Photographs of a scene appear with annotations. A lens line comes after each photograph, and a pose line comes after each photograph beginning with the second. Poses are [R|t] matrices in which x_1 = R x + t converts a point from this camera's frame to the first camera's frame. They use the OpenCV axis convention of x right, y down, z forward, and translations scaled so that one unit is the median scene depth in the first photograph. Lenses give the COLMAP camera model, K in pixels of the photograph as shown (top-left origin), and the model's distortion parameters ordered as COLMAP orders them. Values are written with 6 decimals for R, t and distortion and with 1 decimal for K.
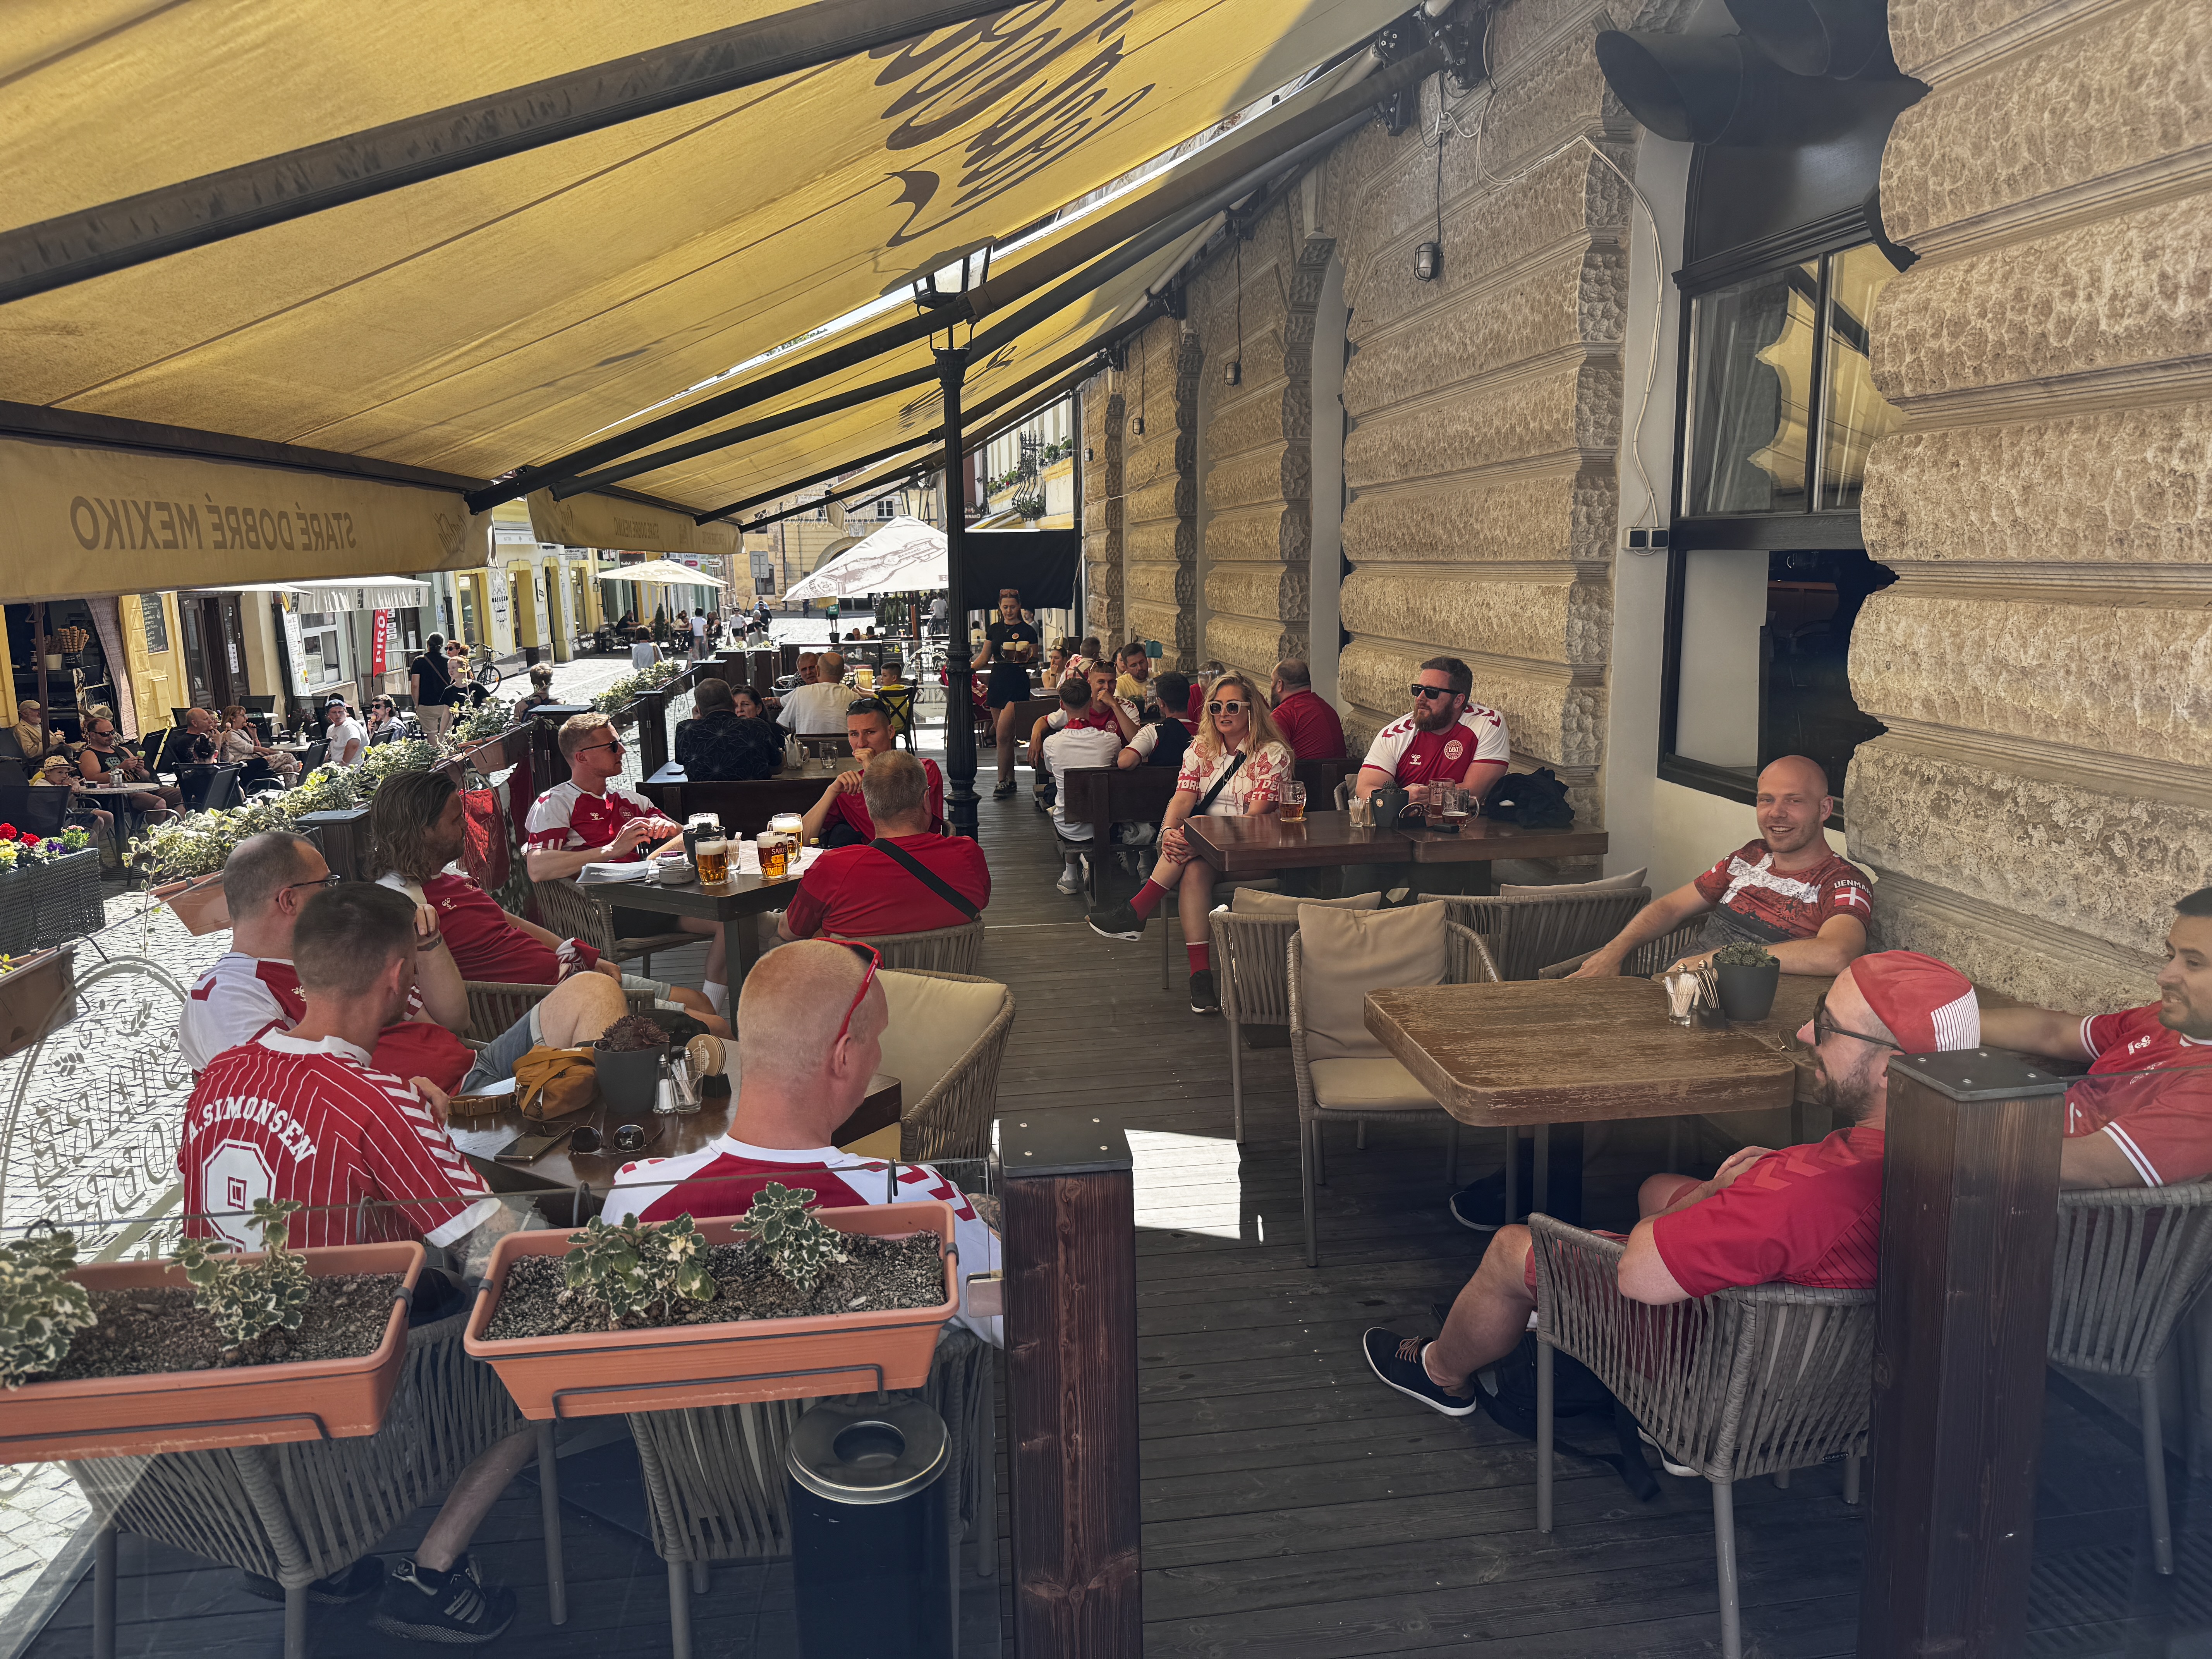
lens RADIAL K [[1562.6, 0, 1106.0], [0, 1562.6, 829.5], [0, 0, 1]] dist [0.002965, -0.000494]
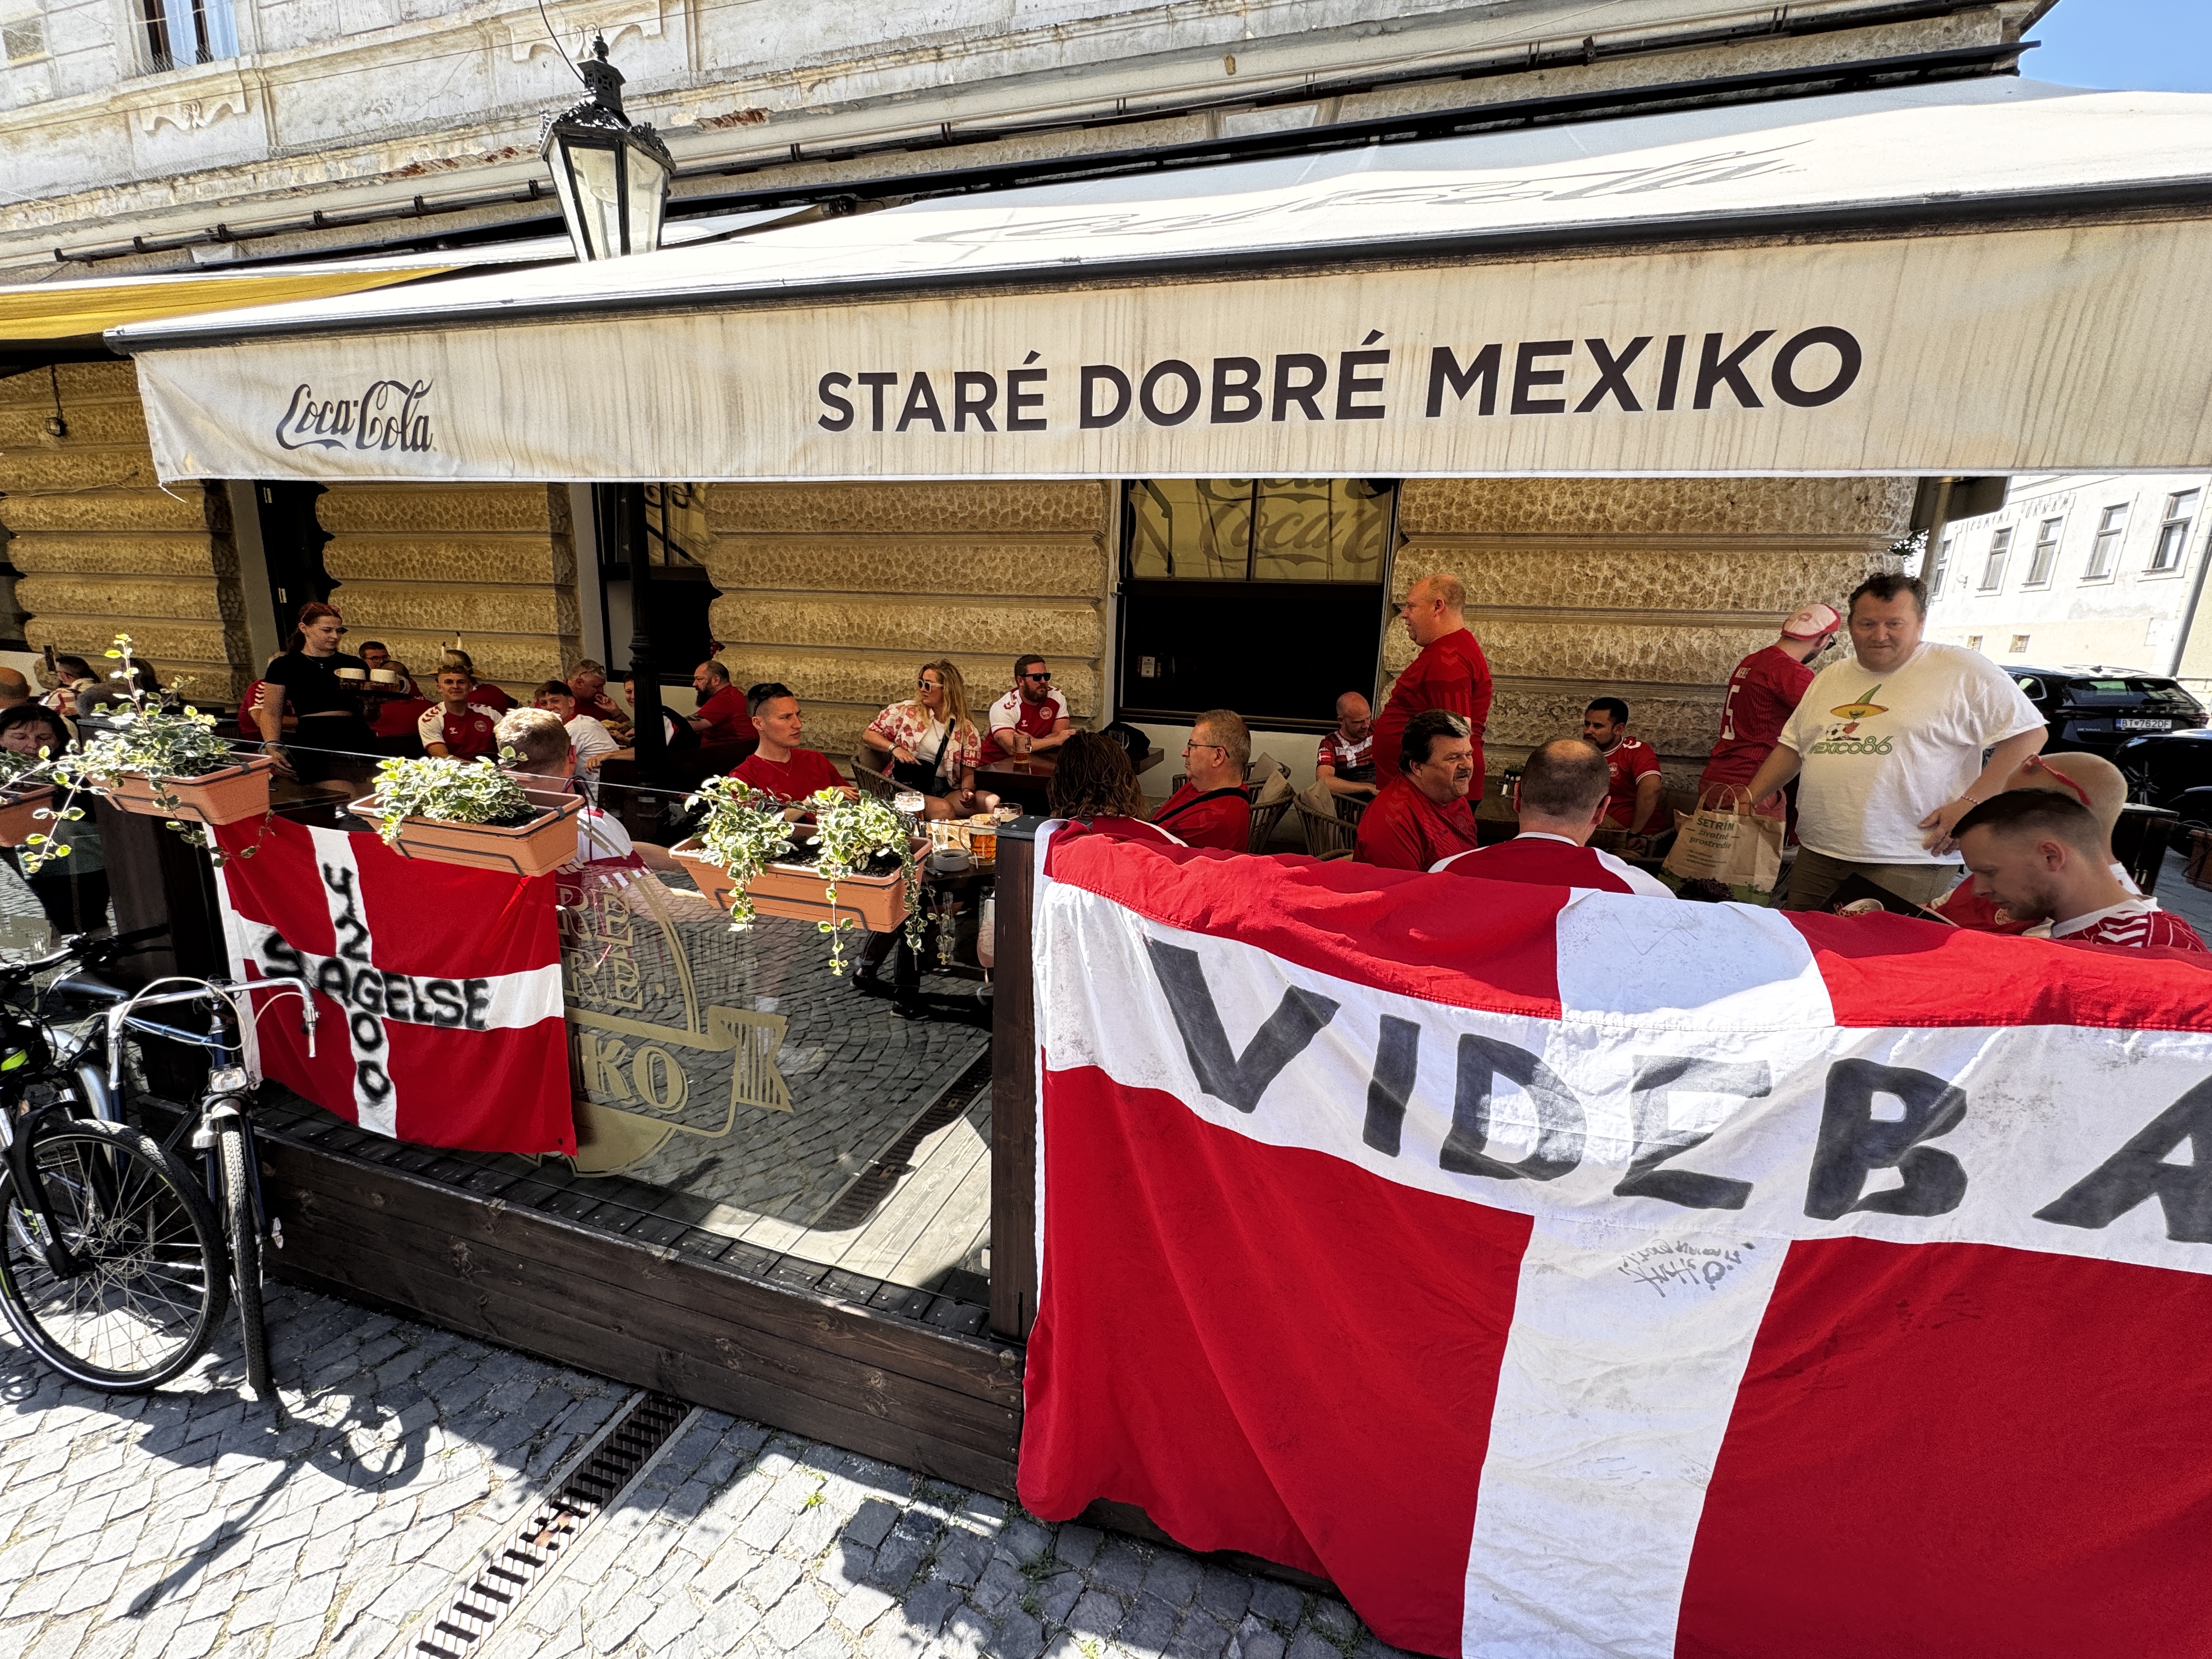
lens RADIAL K [[893.4, 0, 1105.2], [0, 893.4, 788.7], [0, 0, 1]] dist [0.010608, 0.000014]
pose [[0.413465, -0.150624, 0.897975, -0.353541], [0.124447, 0.986316, 0.108141, -0.039620], [-0.901976, 0.067038, 0.426551, 0.336798]]
